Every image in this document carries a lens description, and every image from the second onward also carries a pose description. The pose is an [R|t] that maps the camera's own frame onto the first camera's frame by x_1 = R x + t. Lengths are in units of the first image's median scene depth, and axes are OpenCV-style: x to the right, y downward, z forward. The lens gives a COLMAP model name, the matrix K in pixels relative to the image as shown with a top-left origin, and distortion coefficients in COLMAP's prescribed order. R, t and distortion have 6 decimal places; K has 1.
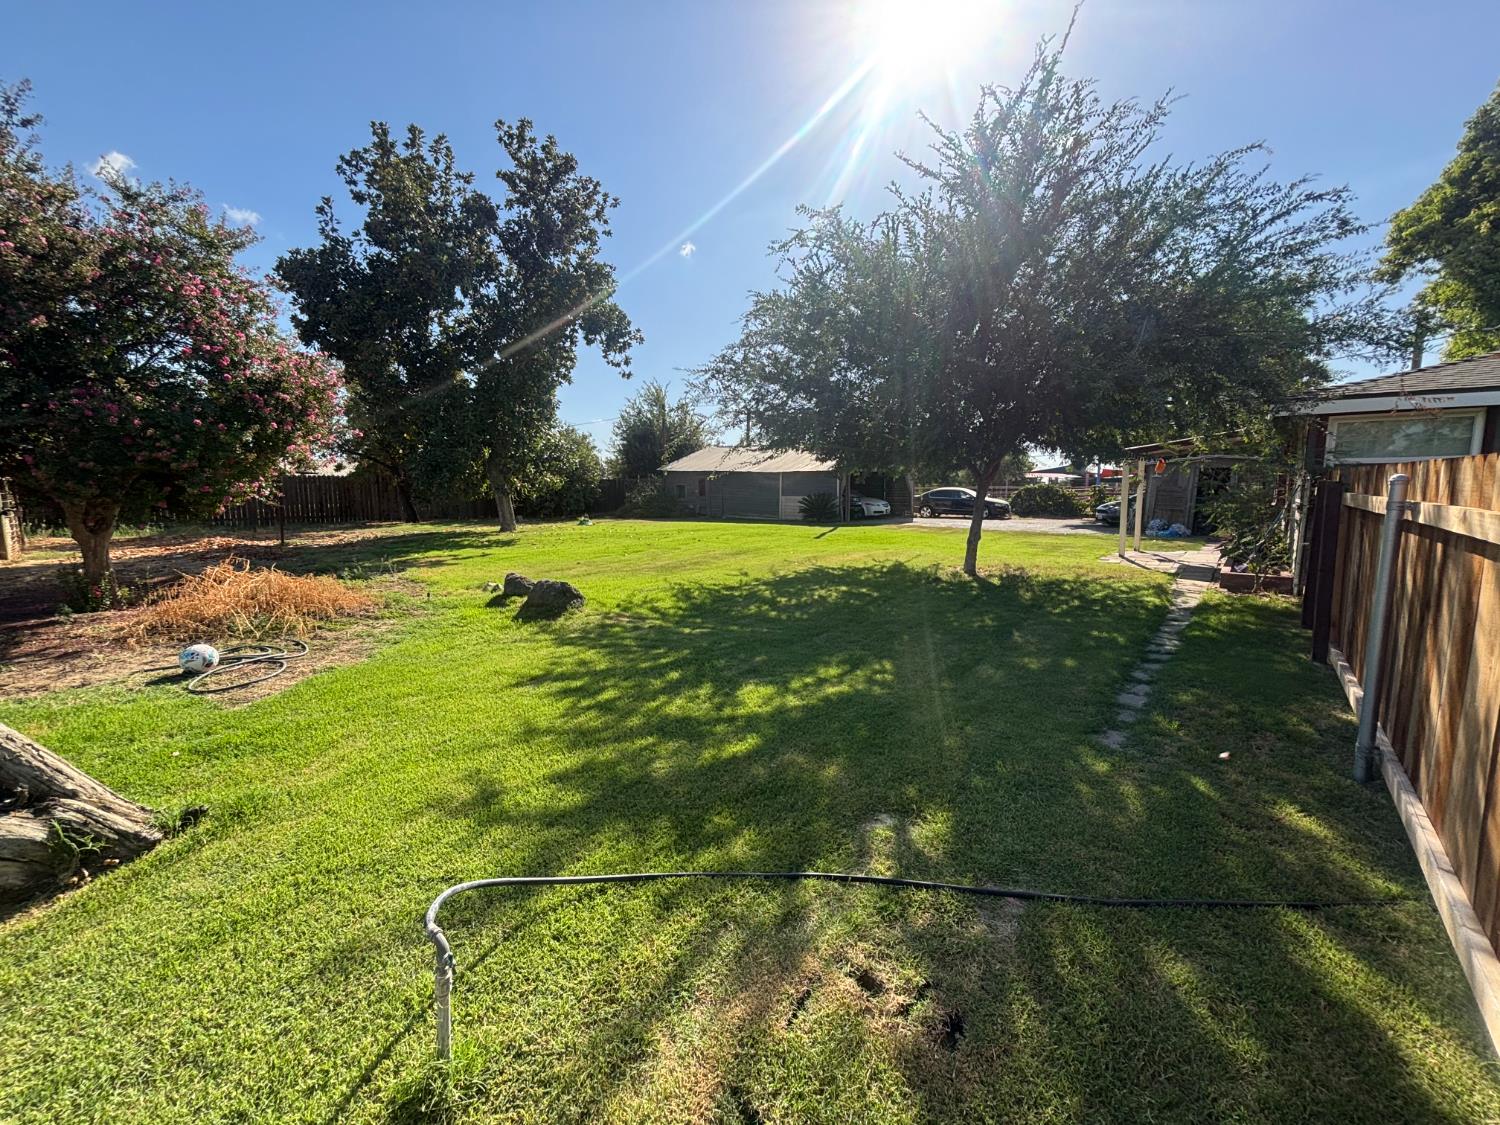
lens RADIAL K [[601.6, 0, 749.8], [0, 601.6, 561.9], [0, 0, 1]] dist [0.006086, -0.002251]
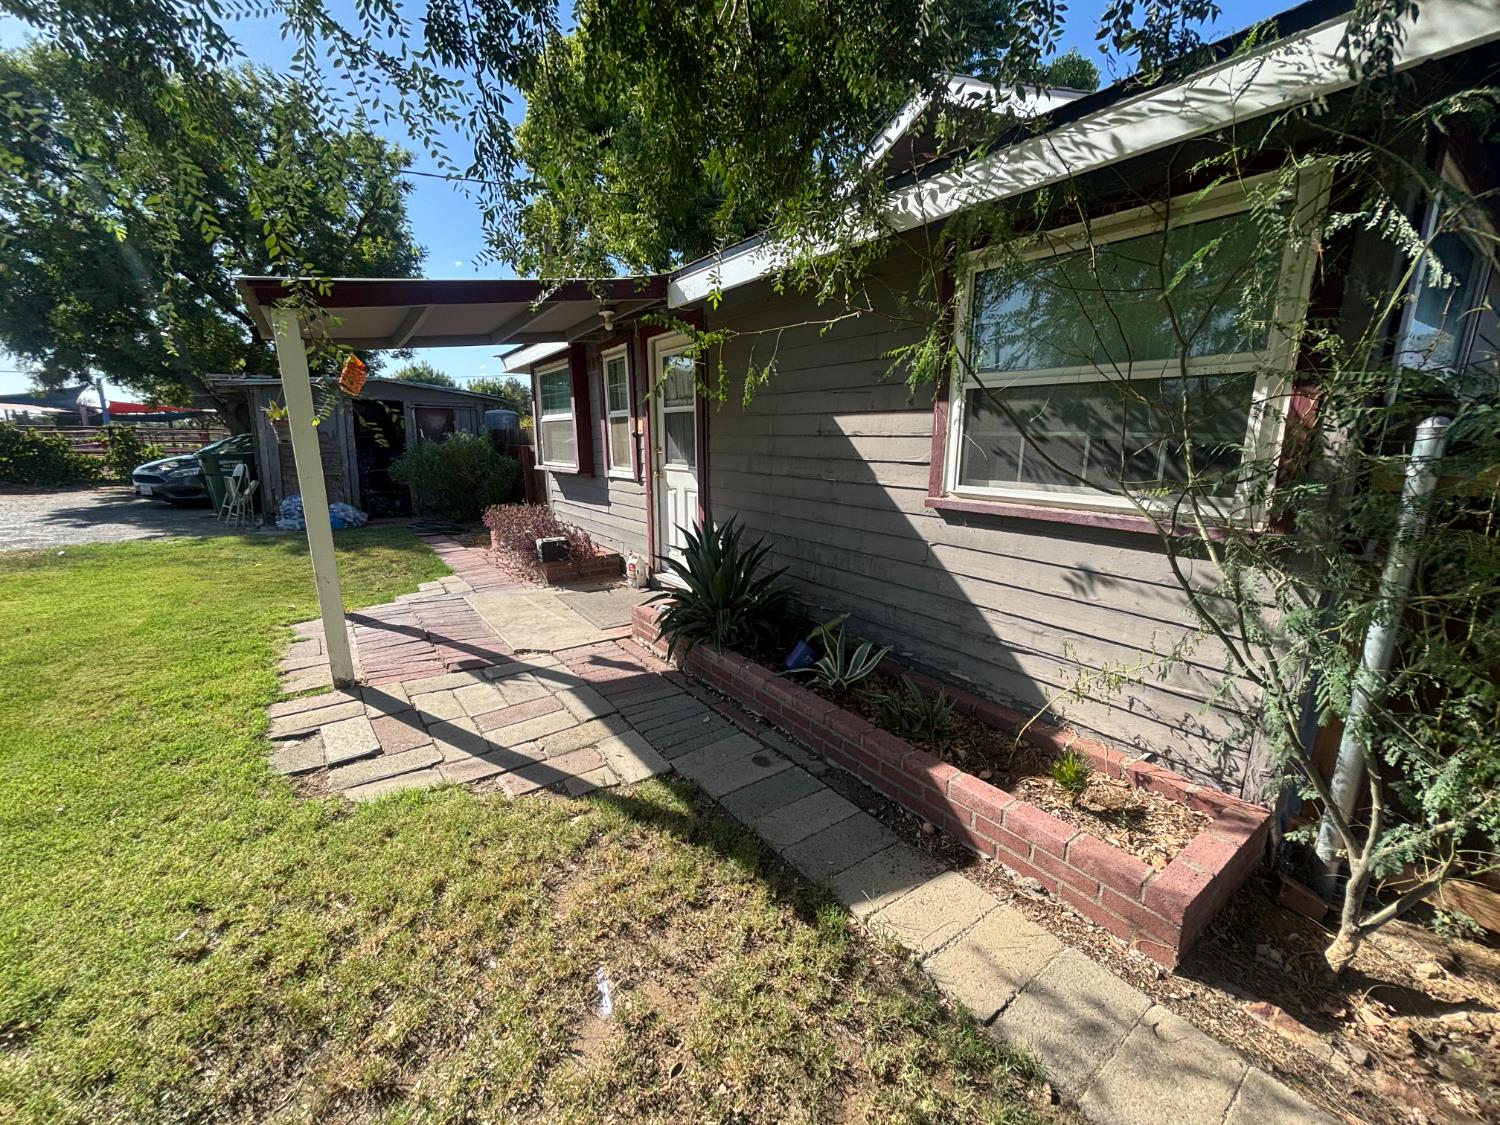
lens RADIAL K [[601.6, 0, 748.6], [0, 601.6, 563.0], [0, 0, 1]] dist [0.006086, -0.002251]
pose [[0.243004, -0.202442, 0.948665, 0.106428], [0.110942, 0.977363, 0.180148, -0.024678], [-0.963660, 0.061470, 0.259963, 0.192913]]
